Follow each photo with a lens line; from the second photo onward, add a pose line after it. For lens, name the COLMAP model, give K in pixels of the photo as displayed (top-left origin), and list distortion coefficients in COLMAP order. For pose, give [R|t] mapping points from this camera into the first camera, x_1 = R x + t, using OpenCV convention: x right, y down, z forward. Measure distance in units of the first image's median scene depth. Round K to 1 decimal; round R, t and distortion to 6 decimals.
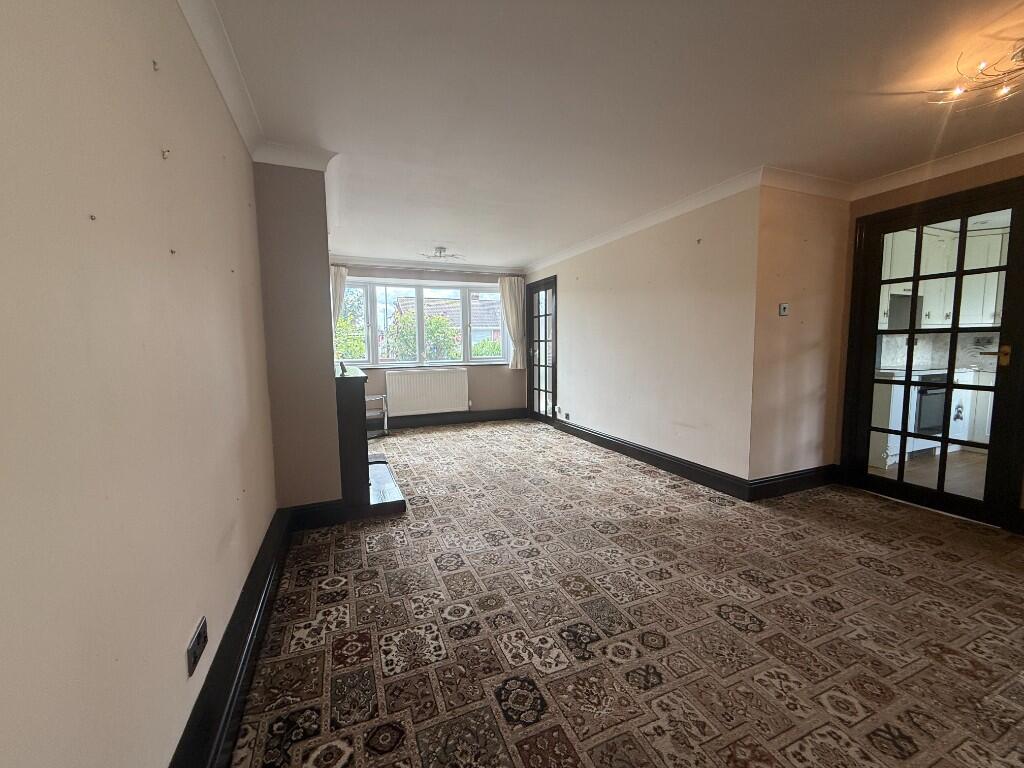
lens RADIAL K [[408.8, 0, 508.9], [0, 408.8, 382.7], [0, 0, 1]] dist [-0.000350, -0.000040]
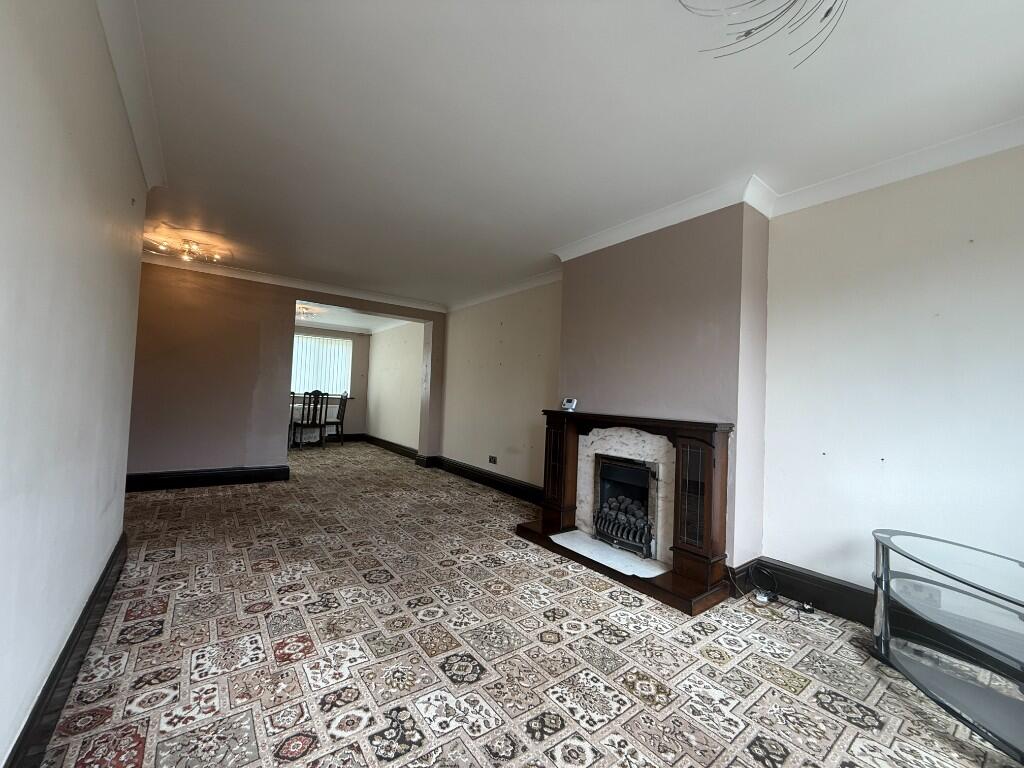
lens RADIAL K [[408.8, 0, 508.9], [0, 408.8, 382.7], [0, 0, 1]] dist [-0.000350, -0.000040]
pose [[-0.966551, -0.036976, -0.253796, 0.054339], [-0.054038, 0.996699, 0.060585, -0.142579], [0.250718, 0.072273, -0.965358, 1.852571]]
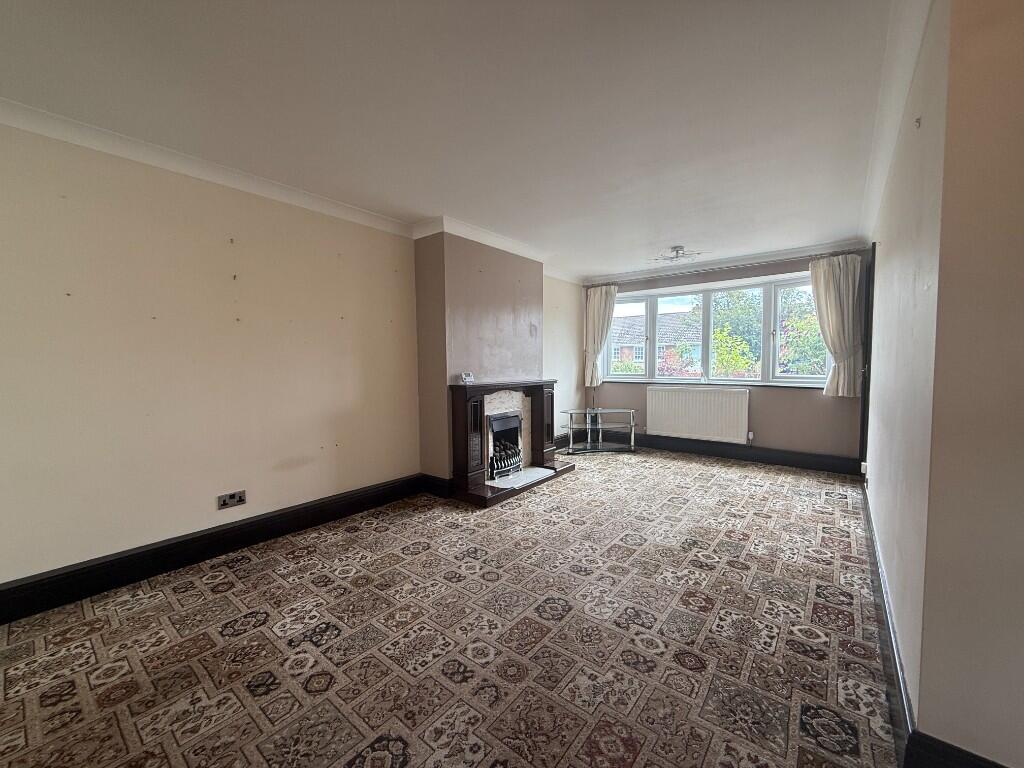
lens RADIAL K [[408.8, 0, 508.9], [0, 408.8, 382.7], [0, 0, 1]] dist [-0.000350, -0.000040]
pose [[0.479519, 0.055339, -0.875785, 0.677129], [-0.080433, 0.996580, 0.018932, -0.050102], [0.873838, 0.061363, 0.482330, 0.451108]]
